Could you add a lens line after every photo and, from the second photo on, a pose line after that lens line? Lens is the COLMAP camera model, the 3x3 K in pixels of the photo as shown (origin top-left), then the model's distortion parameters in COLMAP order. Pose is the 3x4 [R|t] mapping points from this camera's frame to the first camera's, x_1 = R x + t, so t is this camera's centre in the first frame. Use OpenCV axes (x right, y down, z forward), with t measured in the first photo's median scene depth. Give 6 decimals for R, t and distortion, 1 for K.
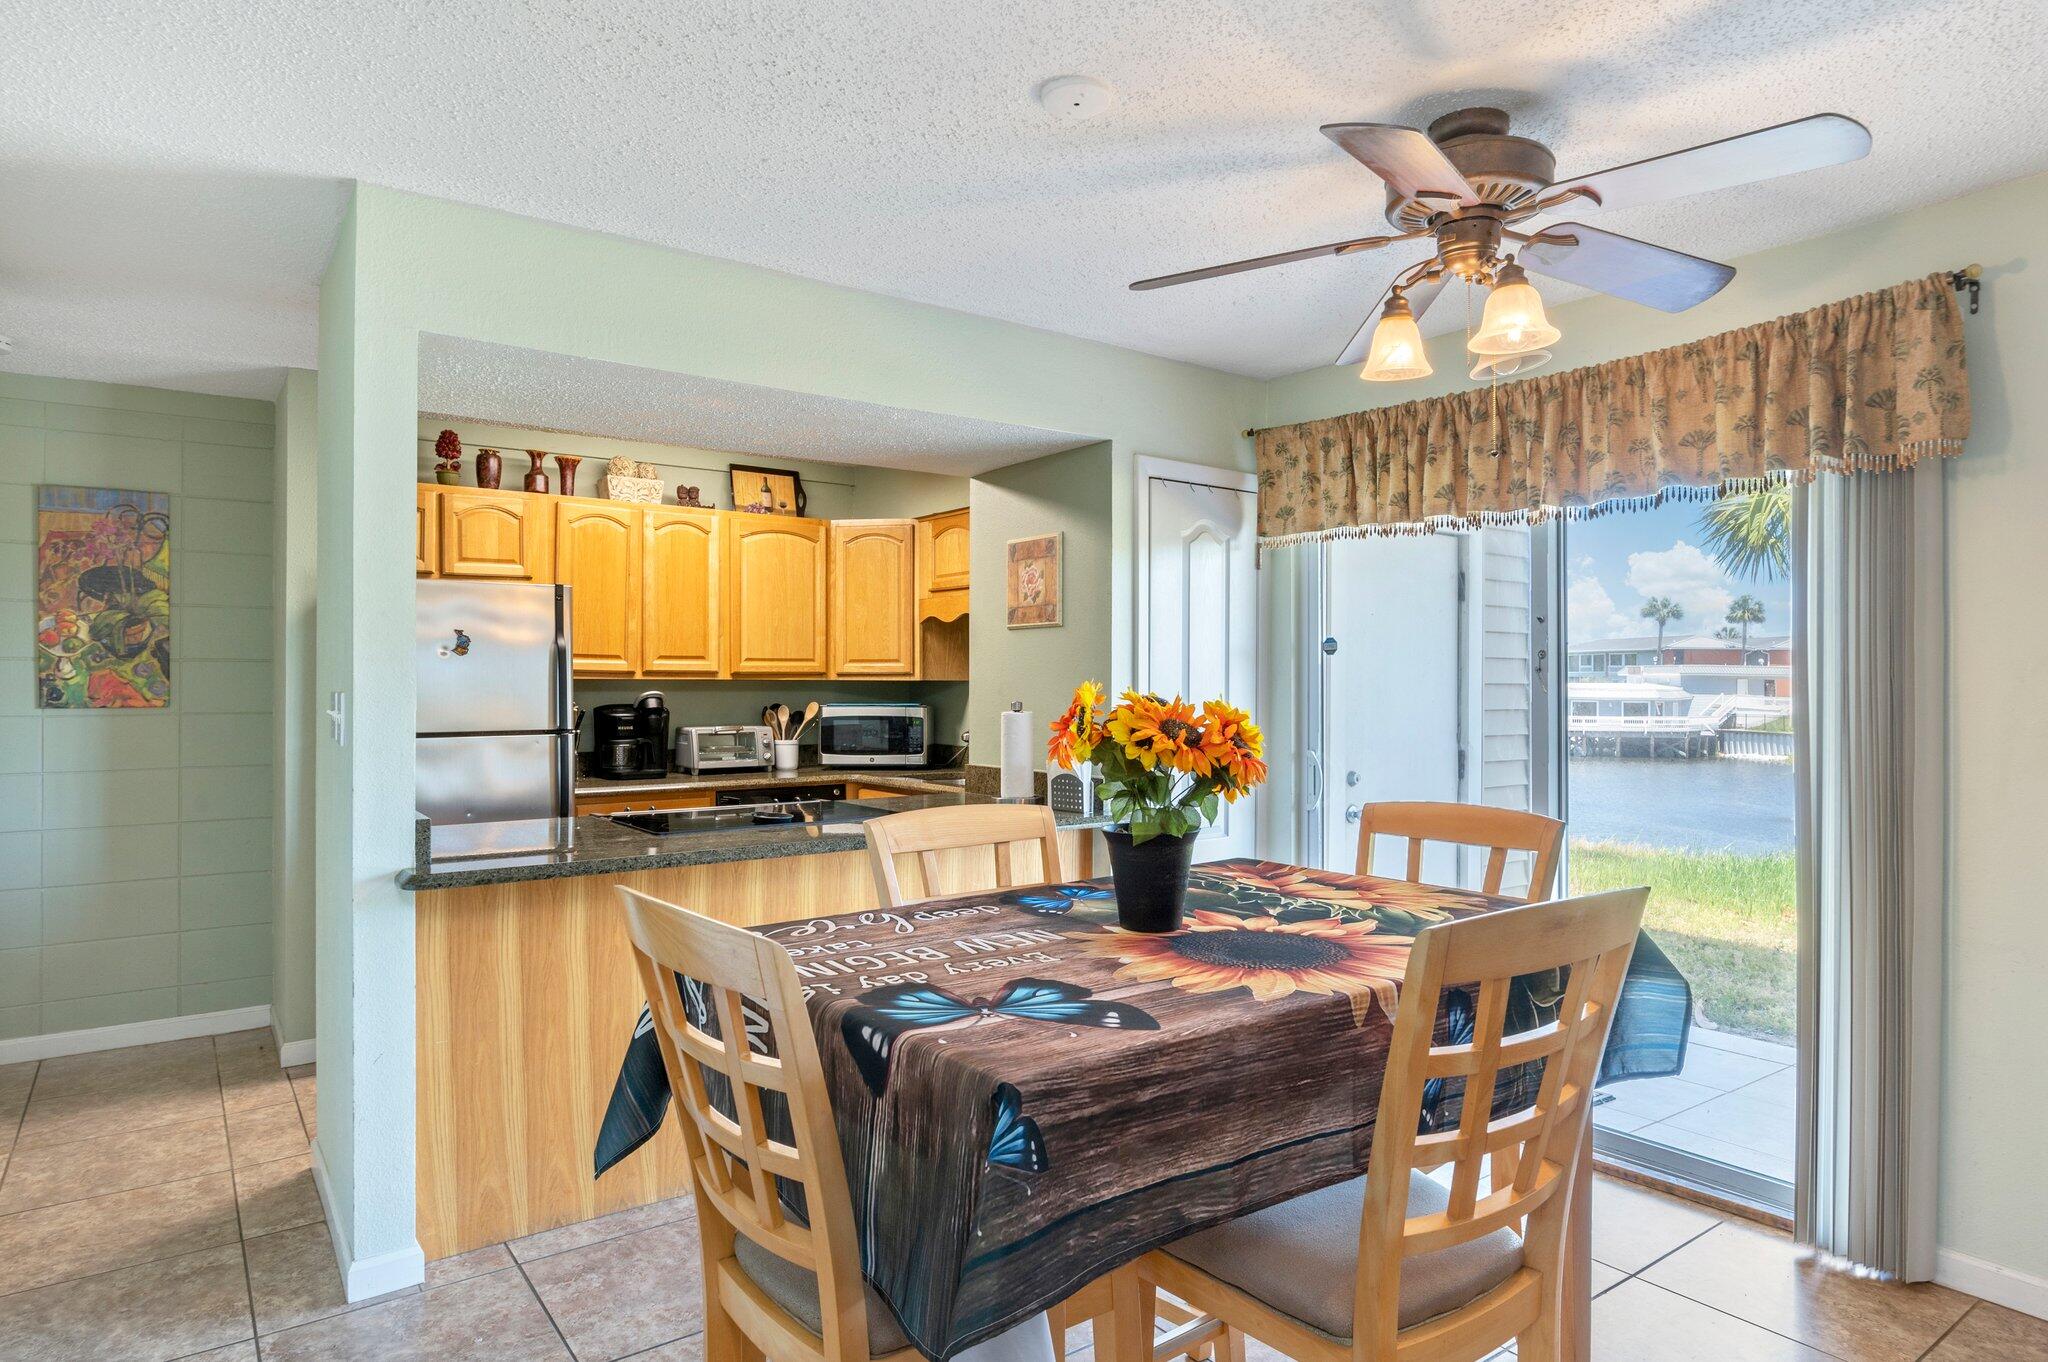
lens RADIAL K [[1182.8, 0, 1026.6], [0, 1182.8, 683.0], [0, 0, 1]] dist [-0.002953, -0.005147]
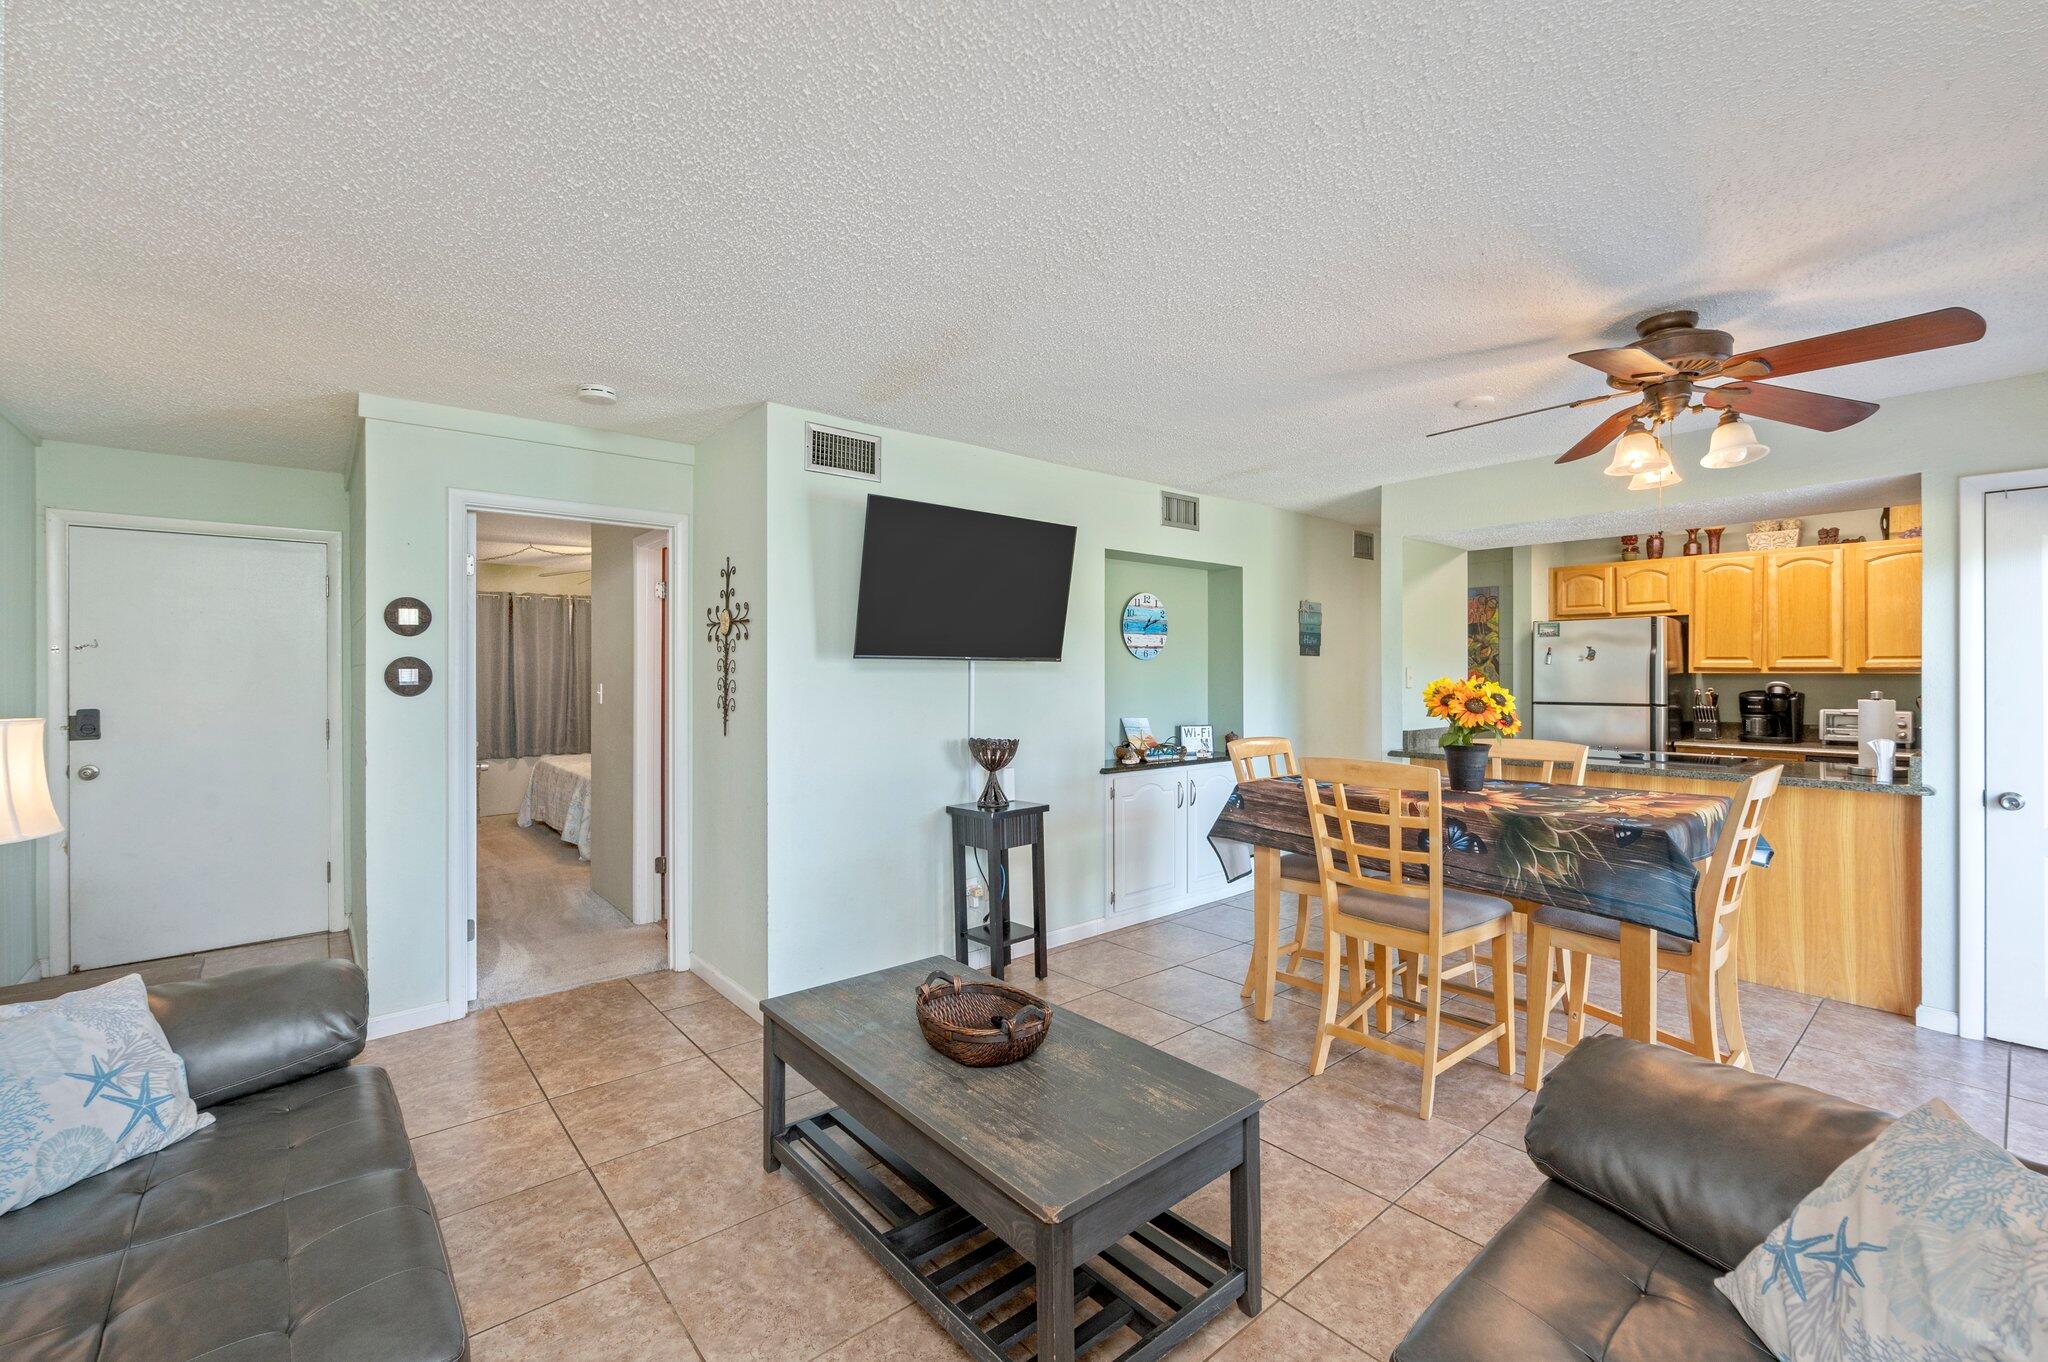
lens RADIAL K [[871.6, 0, 1012.3], [0, 871.6, 683.1], [0, 0, 1]] dist [0.014388, -0.000027]
pose [[0.062134, 0.009806, -0.998020, 0.784049], [-0.000507, 0.999952, 0.009793, -0.001199], [0.998068, -0.000102, 0.062136, 0.022147]]
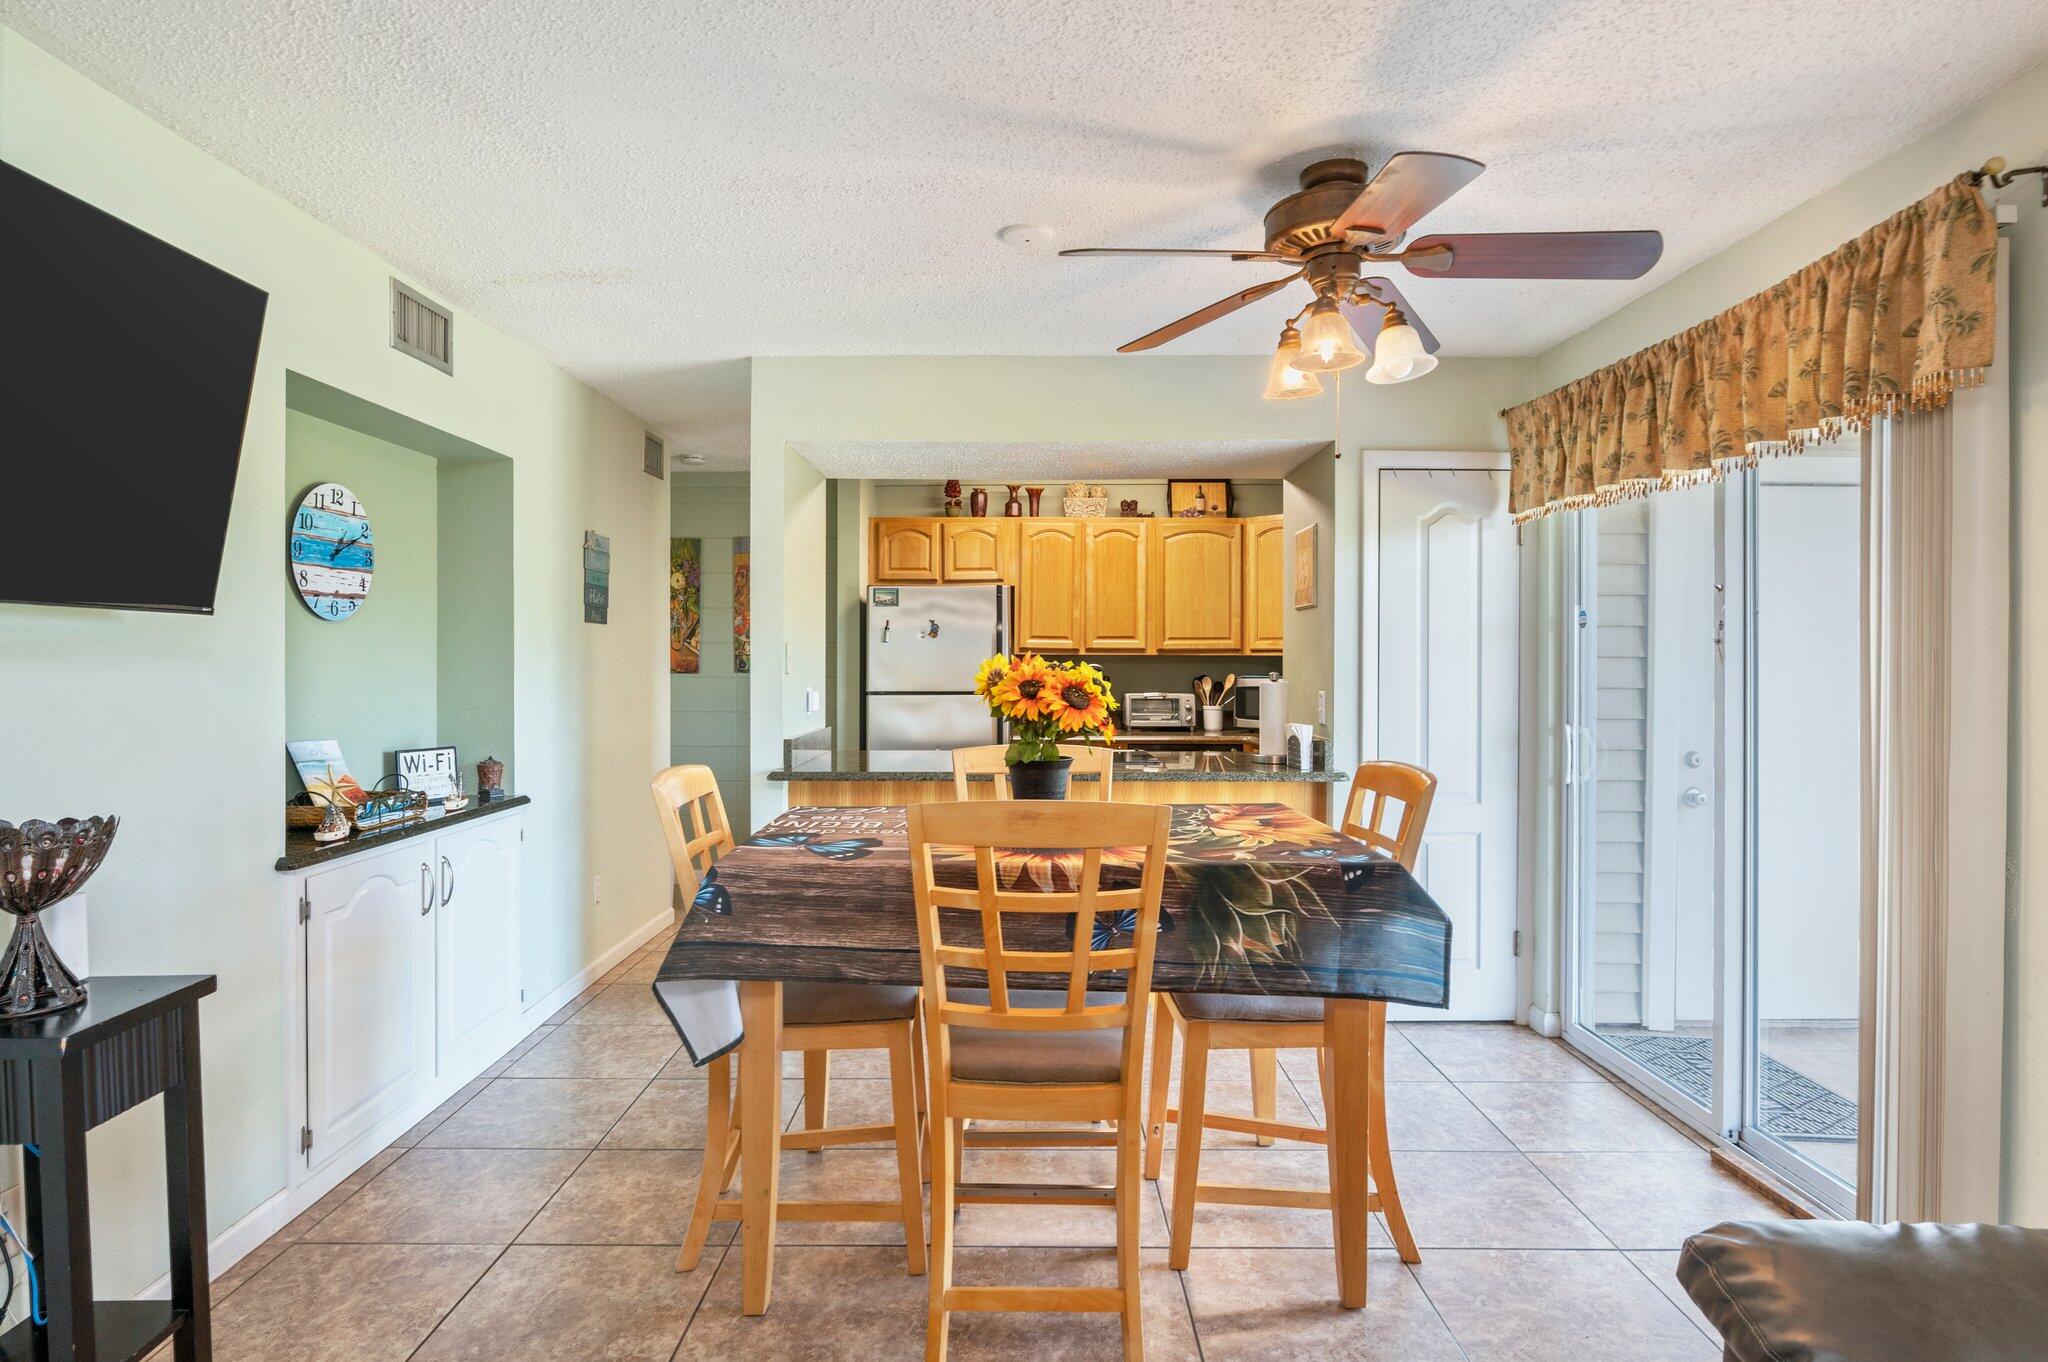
lens RADIAL K [[1182.8, 0, 1053.3], [0, 1182.8, 667.6], [0, 0, 1]] dist [-0.002953, -0.005147]
pose [[0.796634, 0.004313, -0.604447, 0.487068], [-0.001216, 0.999984, 0.005532, 0.004162], [0.604461, -0.003672, 0.796626, -0.052619]]
